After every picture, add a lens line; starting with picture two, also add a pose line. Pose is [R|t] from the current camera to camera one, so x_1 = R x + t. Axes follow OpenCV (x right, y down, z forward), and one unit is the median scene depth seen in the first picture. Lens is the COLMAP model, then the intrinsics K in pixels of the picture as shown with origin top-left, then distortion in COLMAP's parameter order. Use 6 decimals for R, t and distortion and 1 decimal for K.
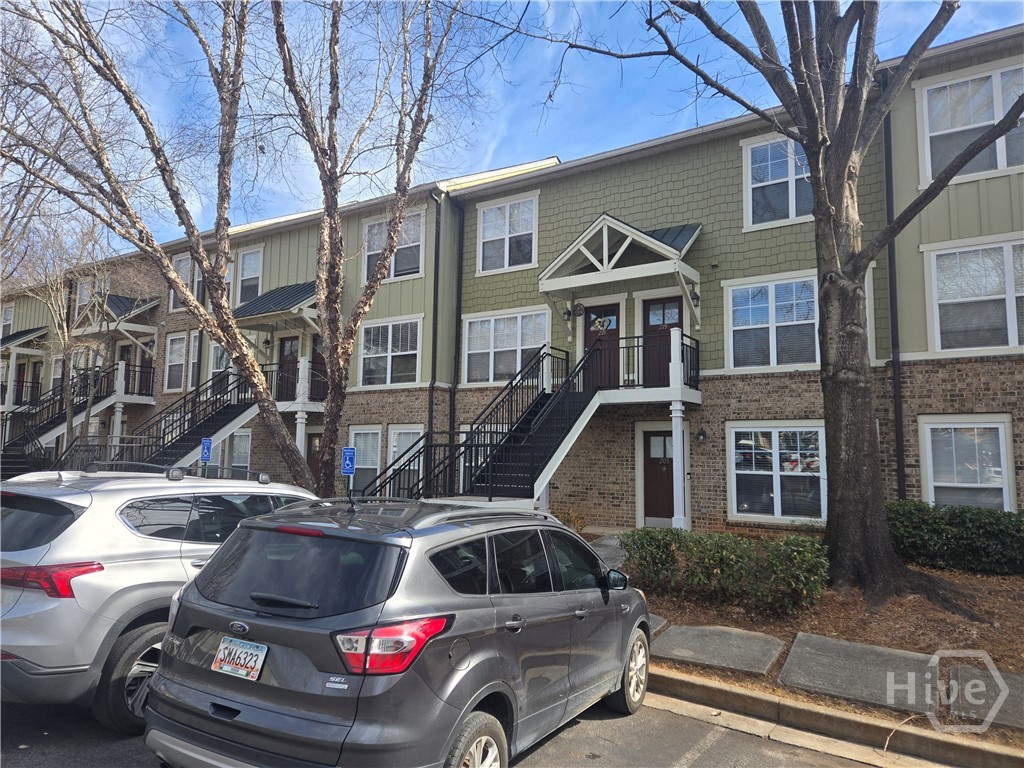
lens RADIAL K [[677.9, 0, 512.0], [0, 677.9, 384.0], [0, 0, 1]] dist [0.008485, -0.000662]
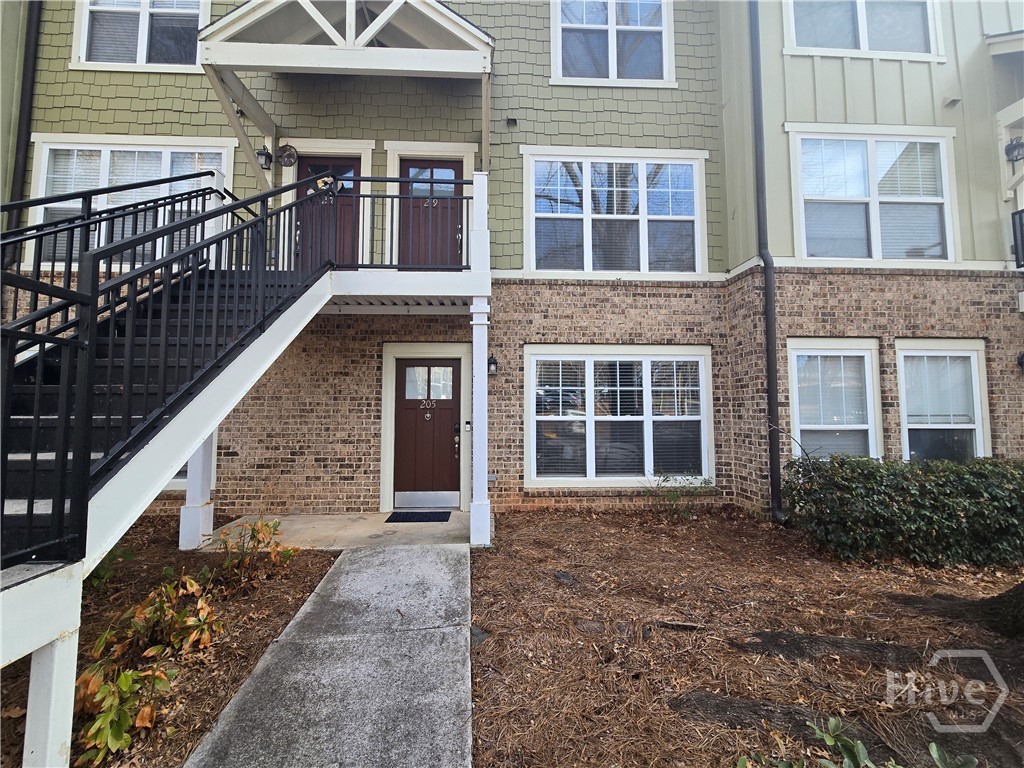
lens RADIAL K [[420.5, 0, 506.1], [0, 420.5, 378.5], [0, 0, 1]] dist [-0.000117, 0.000197]
pose [[0.819773, 0.022392, 0.572251, 0.057228], [-0.047368, 0.998463, 0.028787, 0.078517], [-0.570726, -0.050705, 0.819573, 0.670160]]
